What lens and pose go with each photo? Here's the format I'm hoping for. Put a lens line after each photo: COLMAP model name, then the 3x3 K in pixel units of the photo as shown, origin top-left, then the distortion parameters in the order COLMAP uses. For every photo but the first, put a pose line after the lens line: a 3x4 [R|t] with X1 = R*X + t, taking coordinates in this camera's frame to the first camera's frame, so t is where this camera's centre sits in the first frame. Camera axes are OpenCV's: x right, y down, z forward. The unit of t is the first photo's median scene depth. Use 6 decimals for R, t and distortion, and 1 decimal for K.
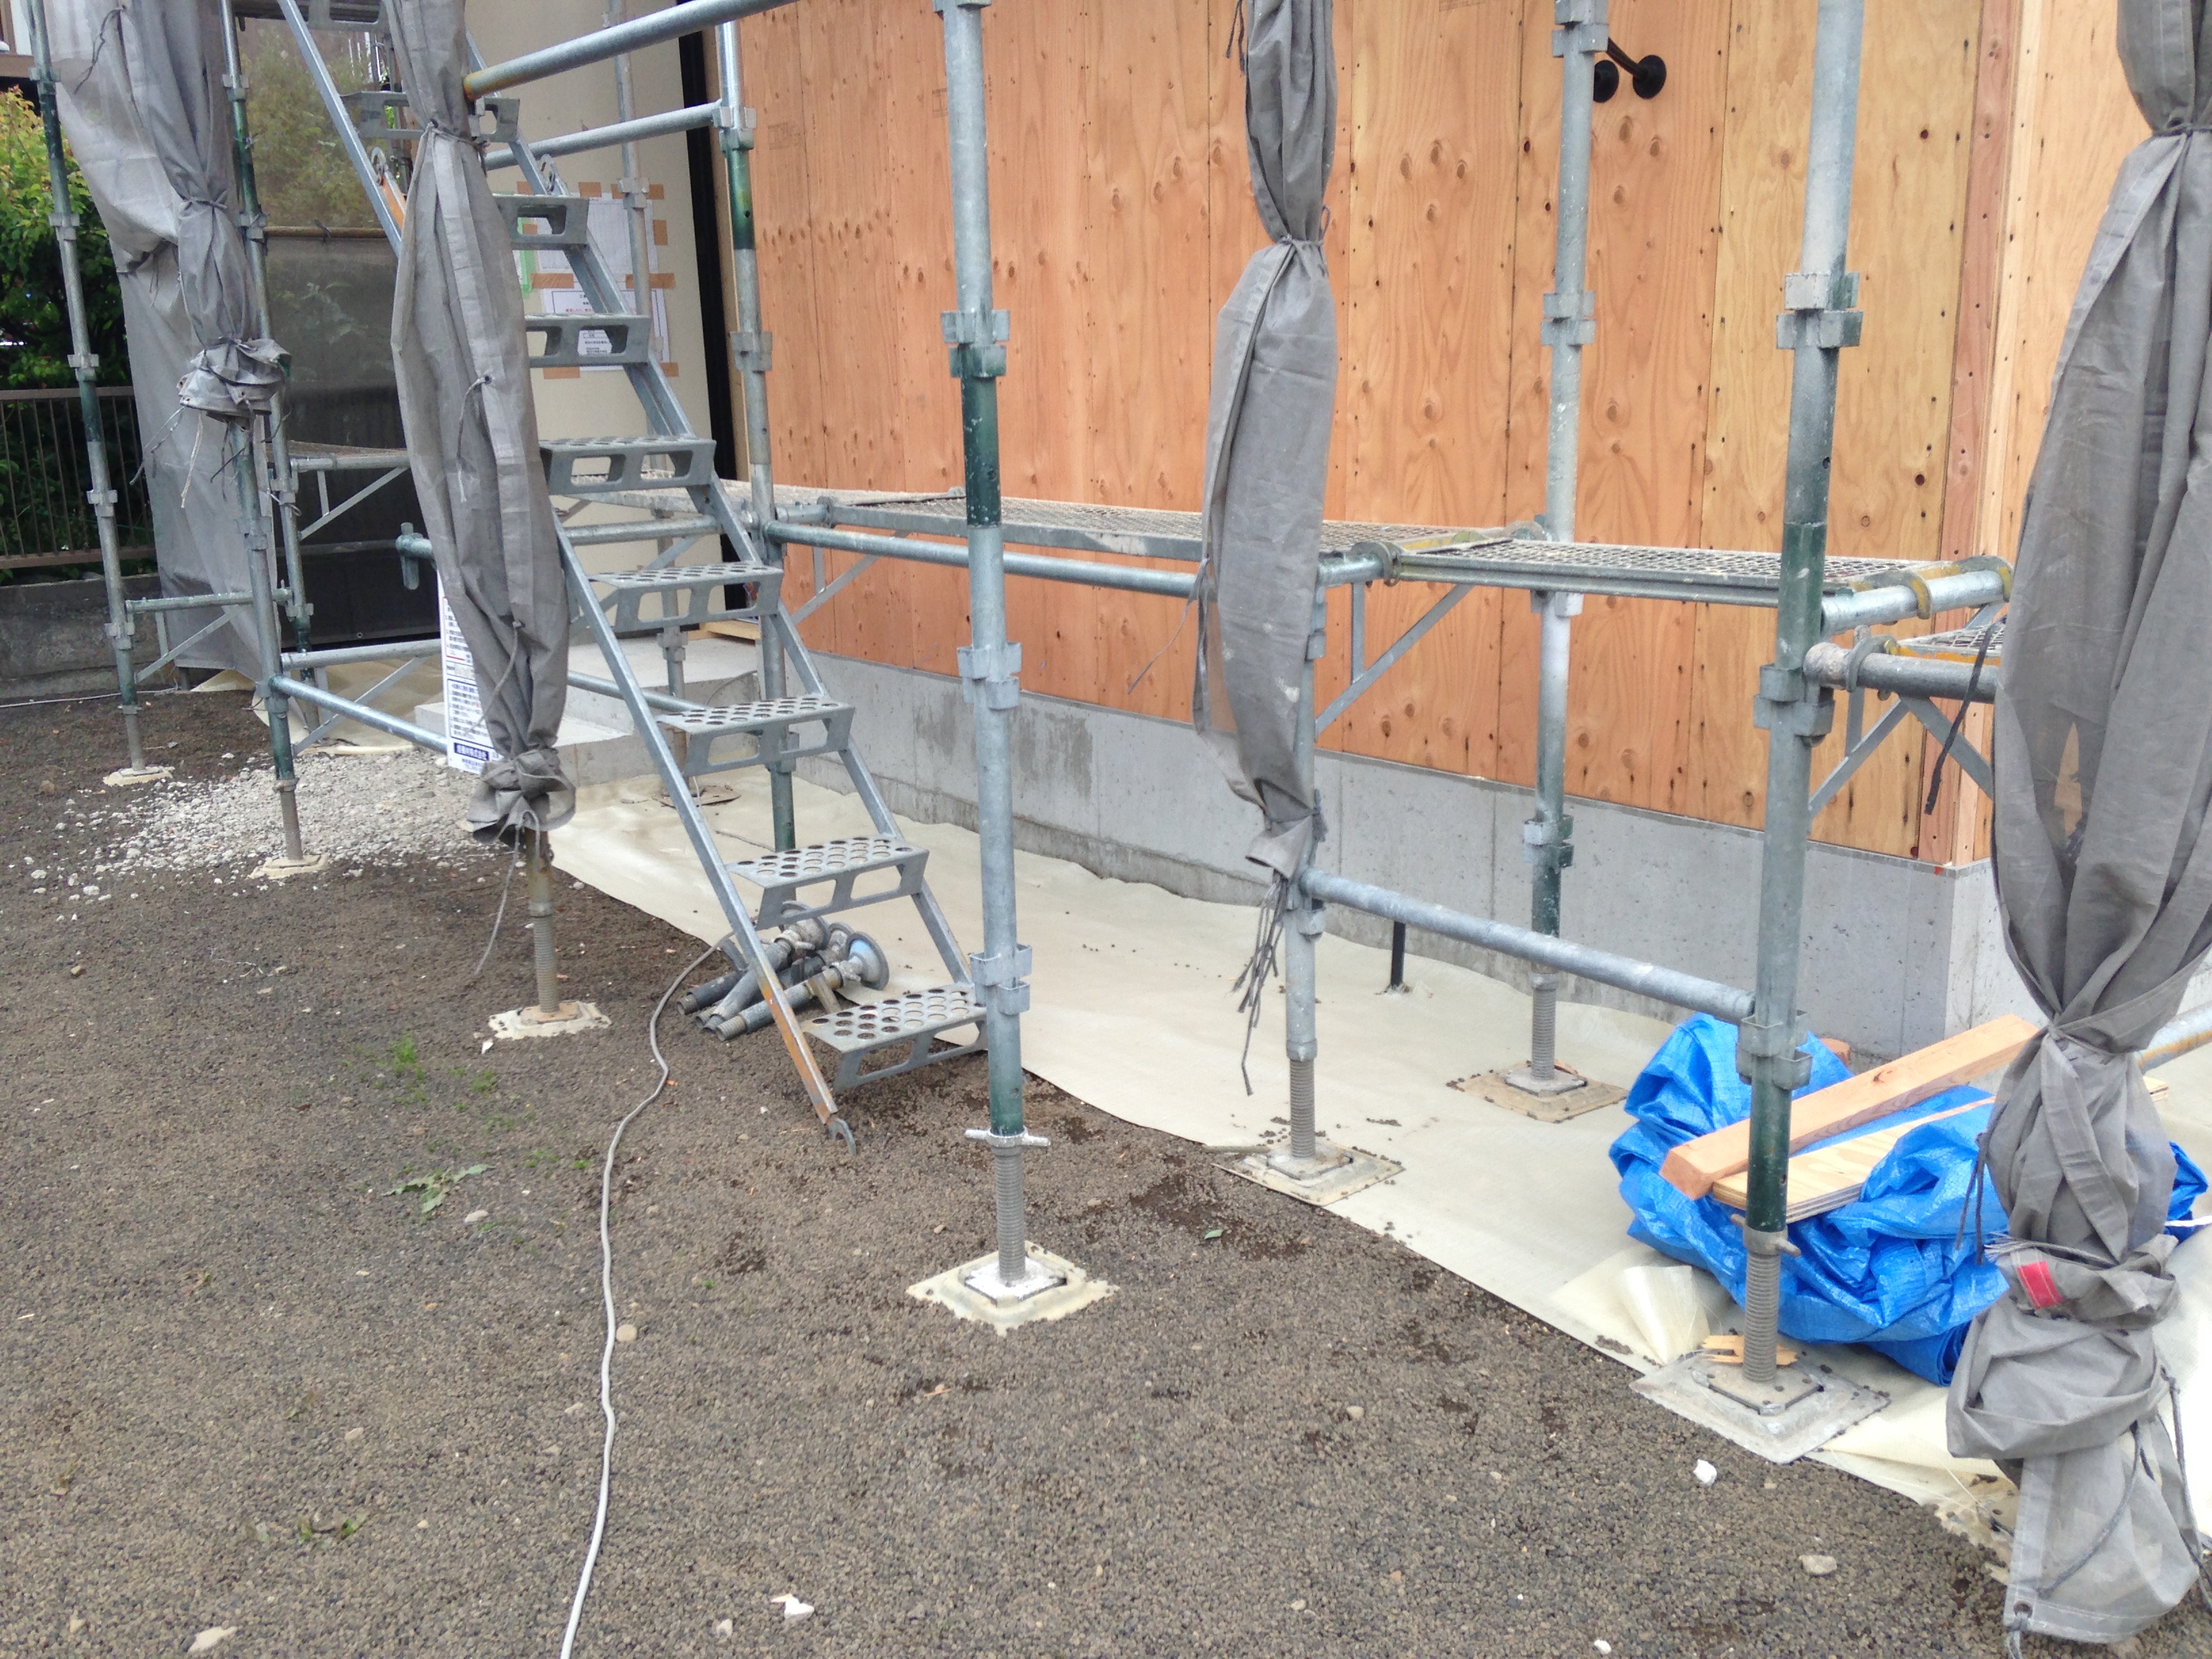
lens RADIAL K [[2094.9, 0, 1106.0], [0, 2094.9, 829.5], [0, 0, 1]] dist [0.205618, -0.382948]
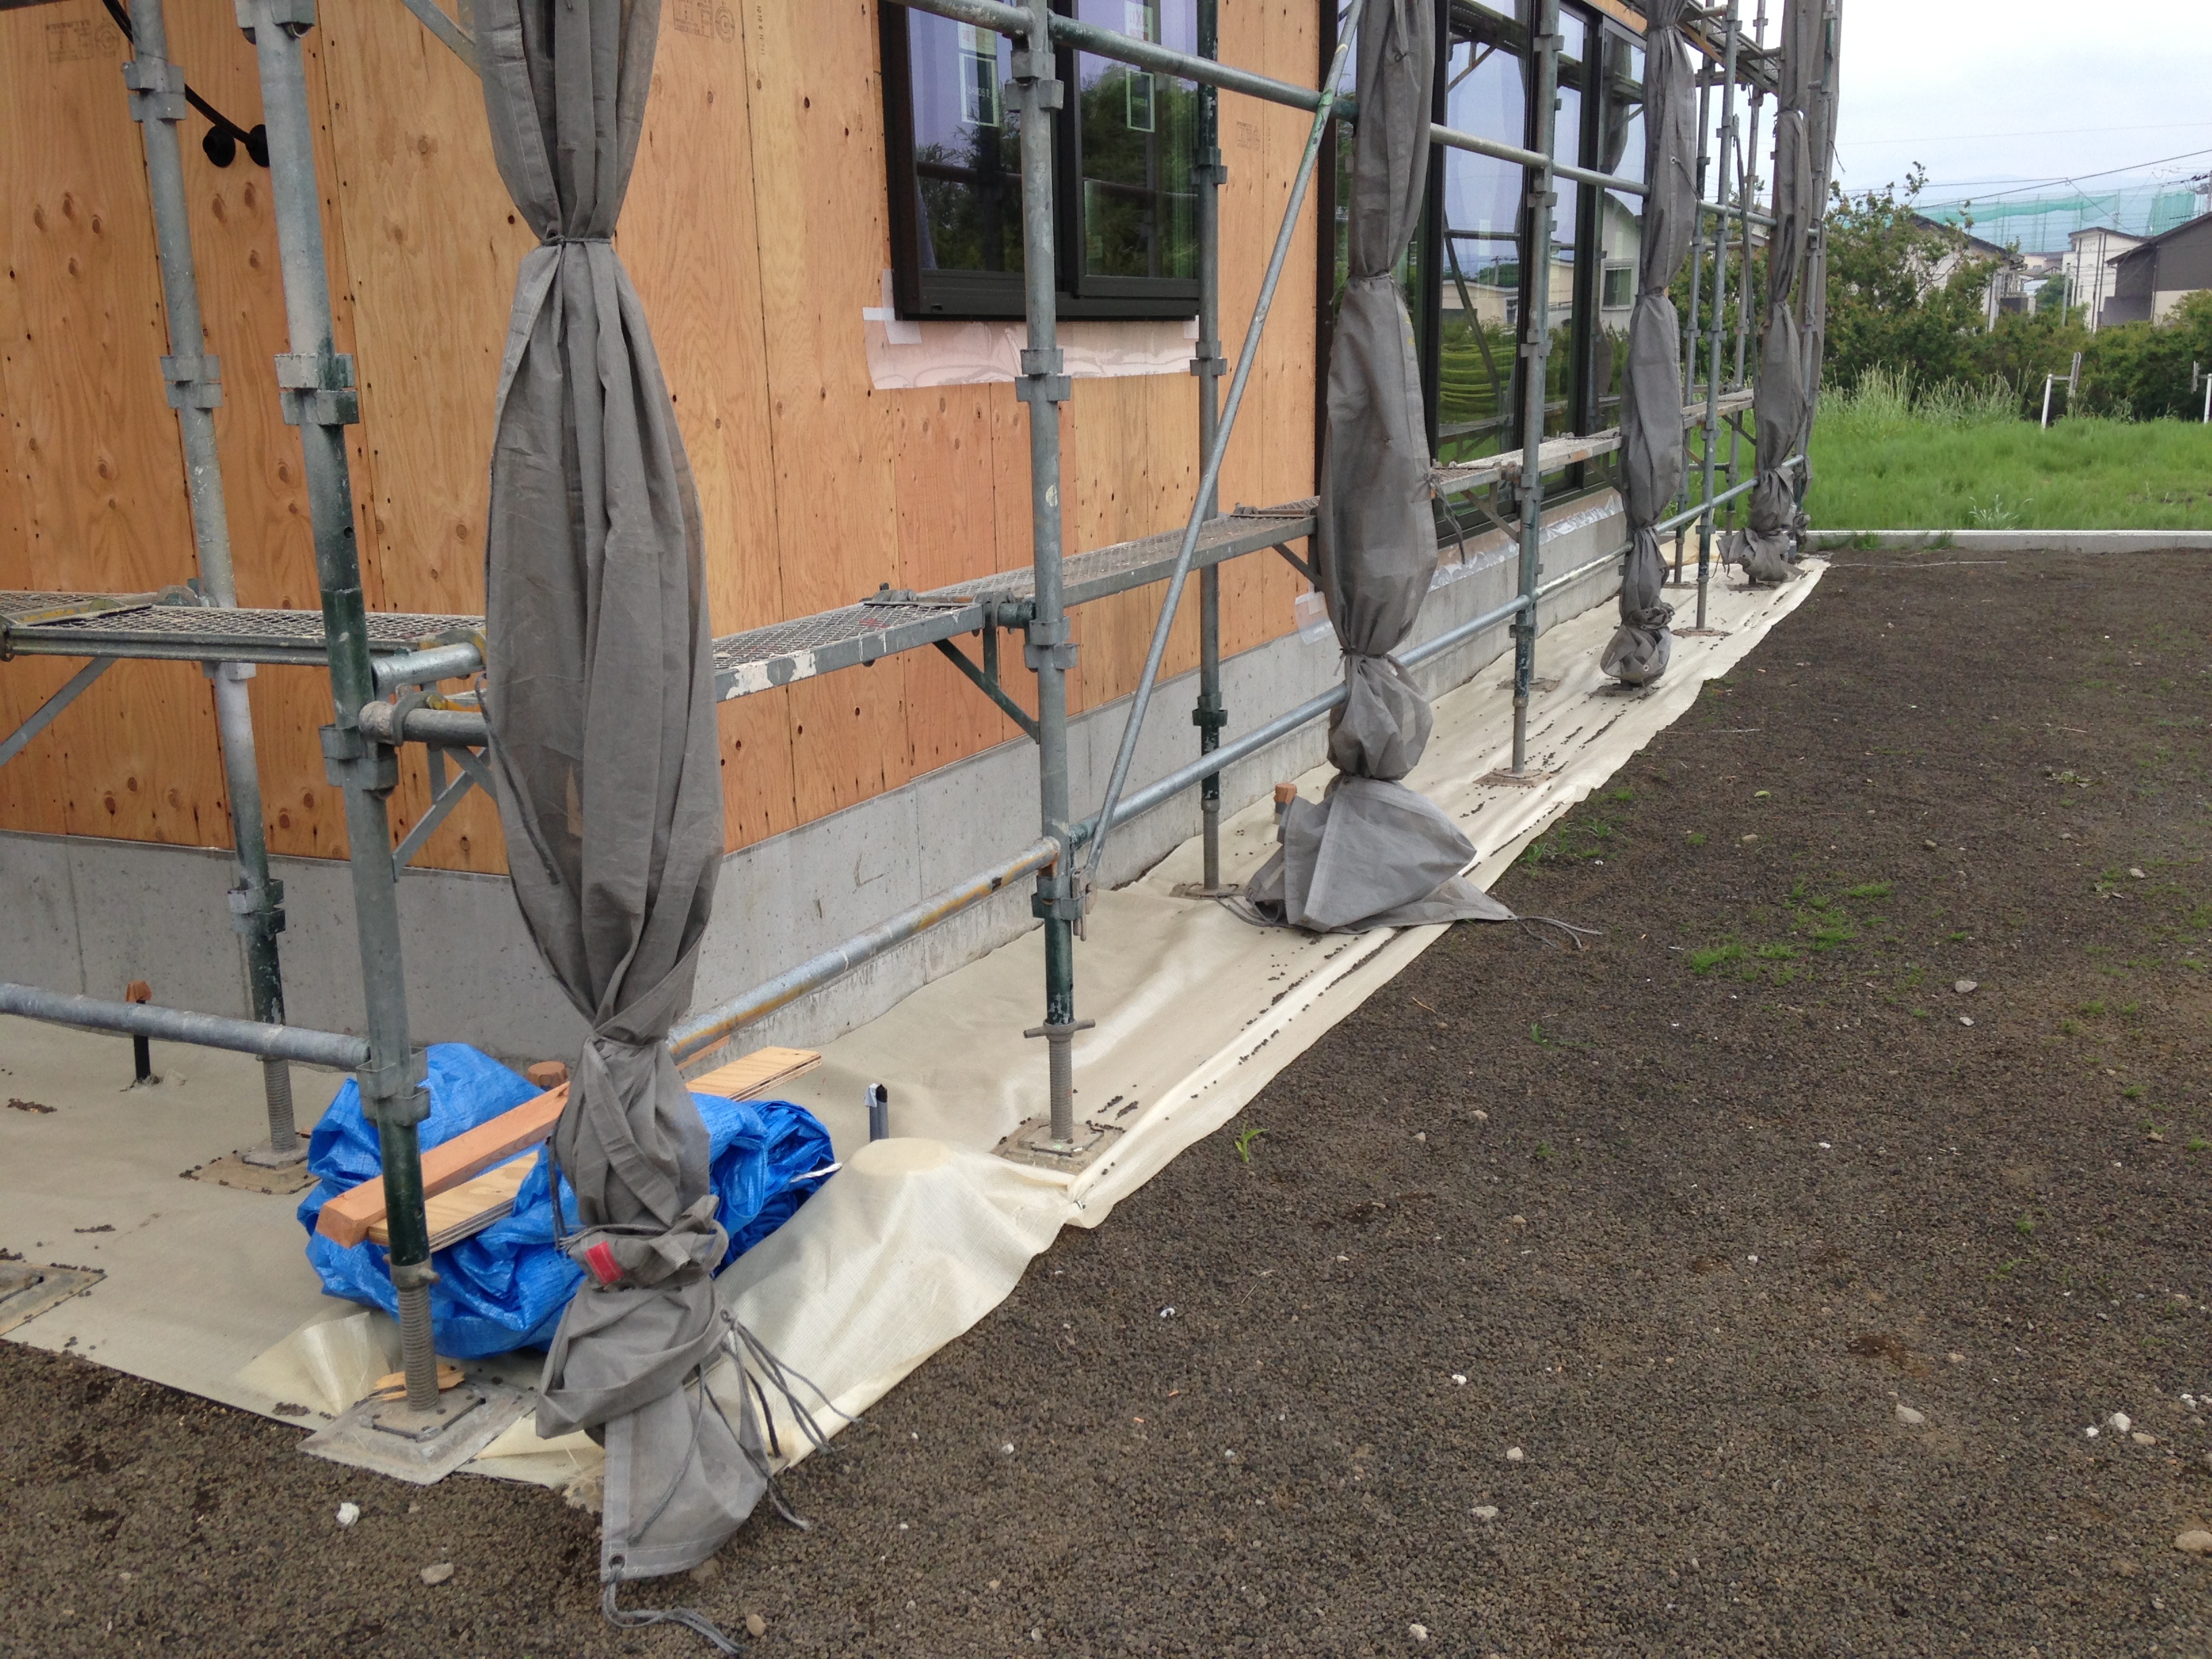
lens RADIAL K [[2076.9, 0, 1105.6], [0, 2076.9, 803.4], [0, 0, 1]] dist [0.188608, -0.290622]
pose [[0.873106, -0.098528, 0.477471, 0.133644], [0.112969, 0.993597, -0.001543, 0.004835], [-0.474261, 0.055287, 0.878646, -0.081263]]
